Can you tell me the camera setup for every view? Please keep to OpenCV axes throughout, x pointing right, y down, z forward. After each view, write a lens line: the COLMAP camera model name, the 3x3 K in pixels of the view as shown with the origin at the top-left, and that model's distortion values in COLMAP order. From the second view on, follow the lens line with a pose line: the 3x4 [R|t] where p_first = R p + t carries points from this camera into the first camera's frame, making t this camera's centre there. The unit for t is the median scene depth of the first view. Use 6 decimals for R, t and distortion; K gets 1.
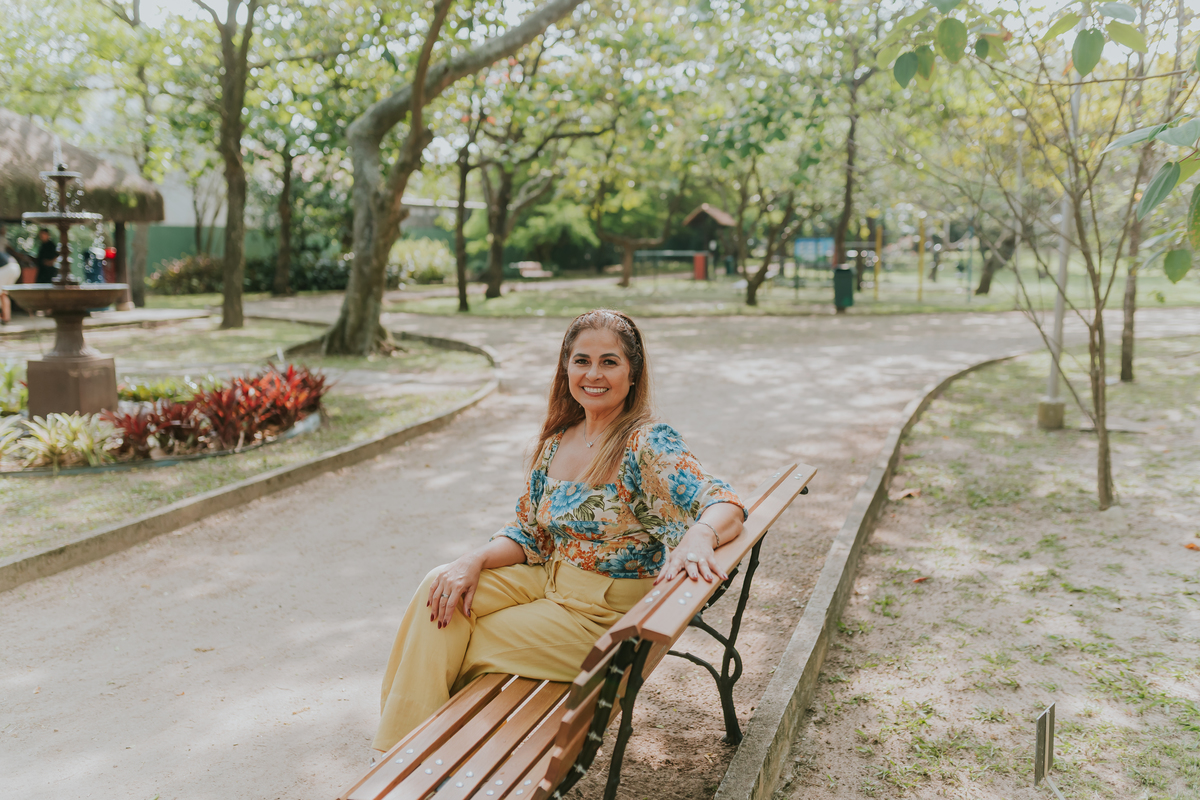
lens RADIAL K [[1175.3, 0, 566.2], [0, 1175.3, 446.6], [0, 0, 1]] dist [0.005772, 0.000114]
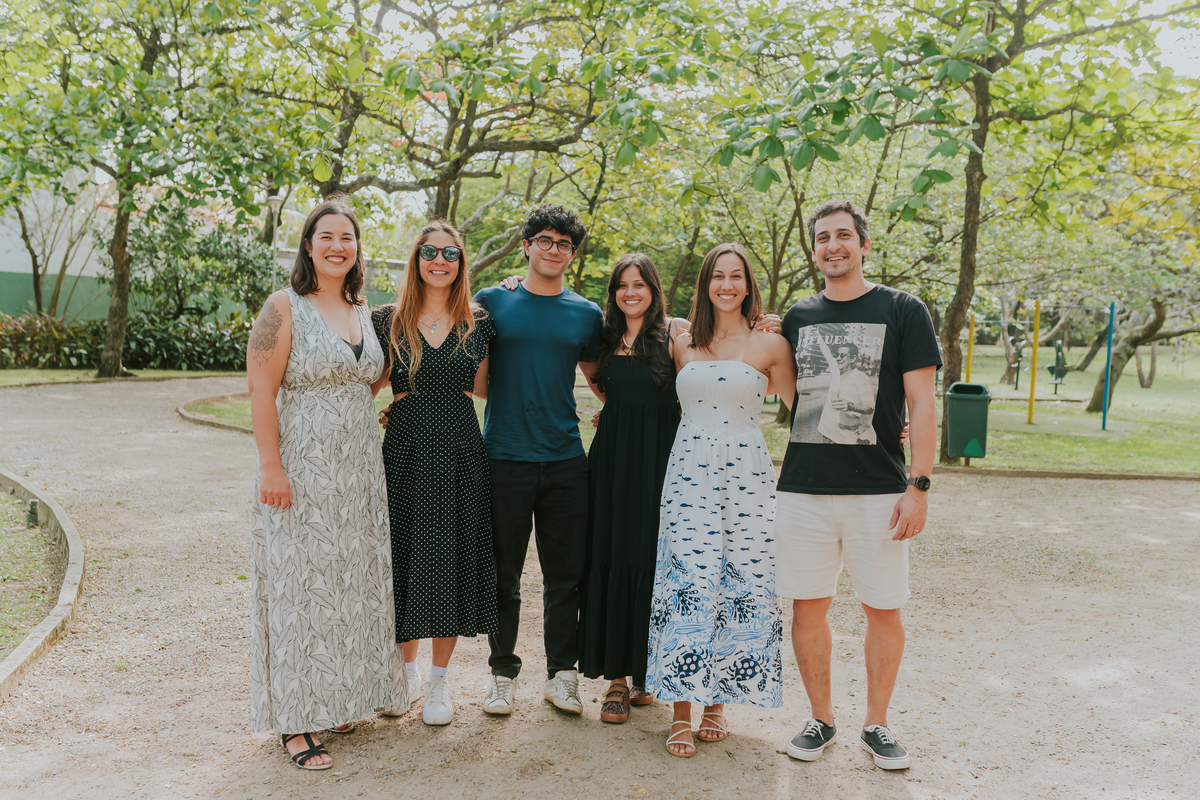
lens RADIAL K [[1171.6, 0, 611.1], [0, 1171.6, 408.1], [0, 0, 1]] dist [-0.001038, 0.021644]
pose [[0.998833, 0.038889, 0.028623, 0.029304], [-0.036012, 0.994827, -0.094982, -0.046445], [-0.032169, 0.093840, 0.995067, 0.260866]]
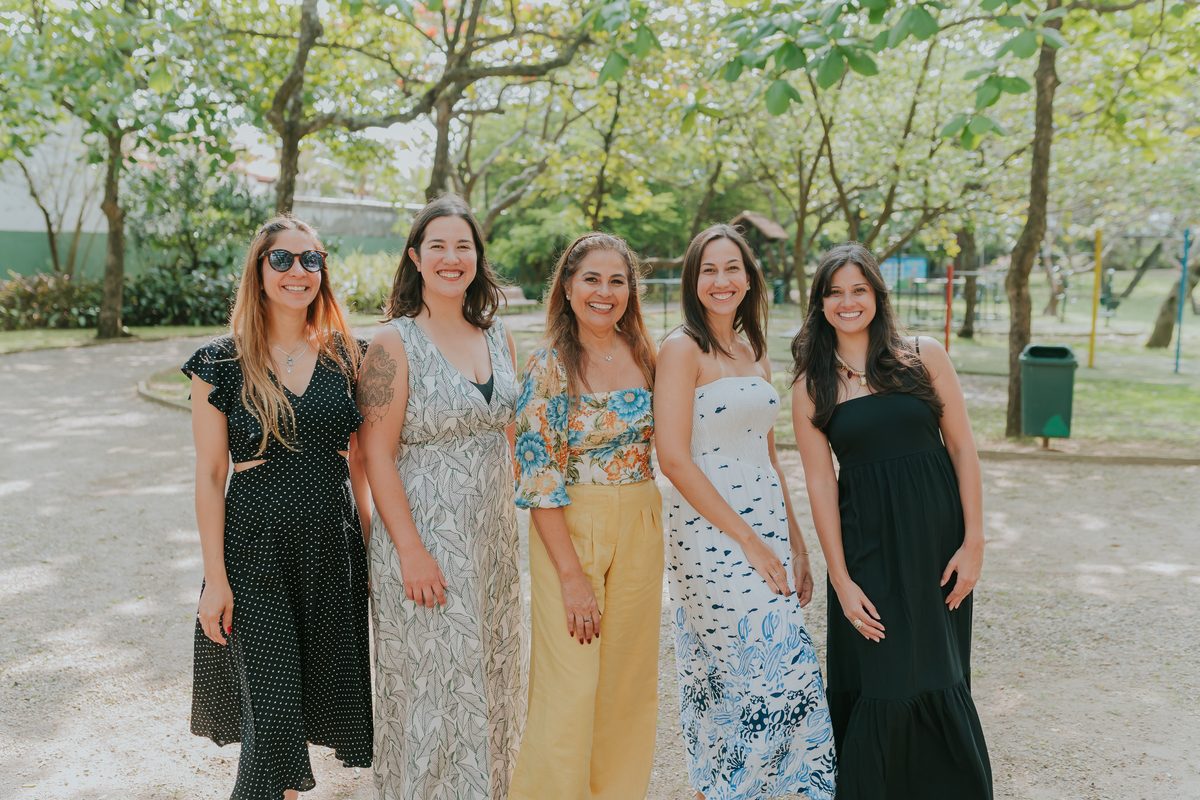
lens RADIAL K [[1089.3, 0, 581.8], [0, 1089.3, 406.8], [0, 0, 1]] dist [0.006635, 0.004662]
pose [[0.999236, 0.016817, -0.035269, 0.042847], [-0.017863, 0.999403, -0.029561, -0.063518], [0.034751, 0.030168, 0.998941, 0.330736]]
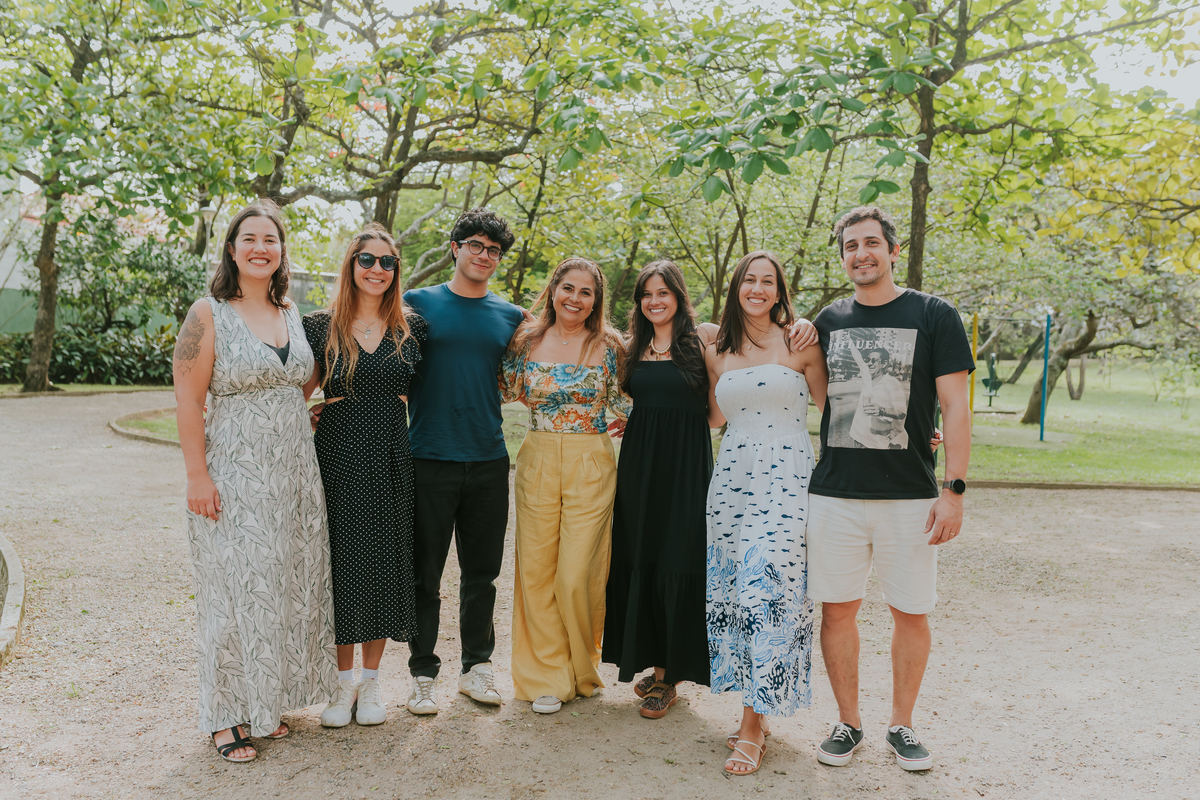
lens RADIAL K [[1171.3, 0, 600.0], [0, 1171.3, 400.0], [0, 0, 1]] dist [0.009215, 0.001471]
pose [[0.996426, 0.036030, 0.076406, 0.024810], [-0.027032, 0.992918, -0.115689, -0.046069], [-0.080033, 0.113210, 0.990342, 0.264976]]
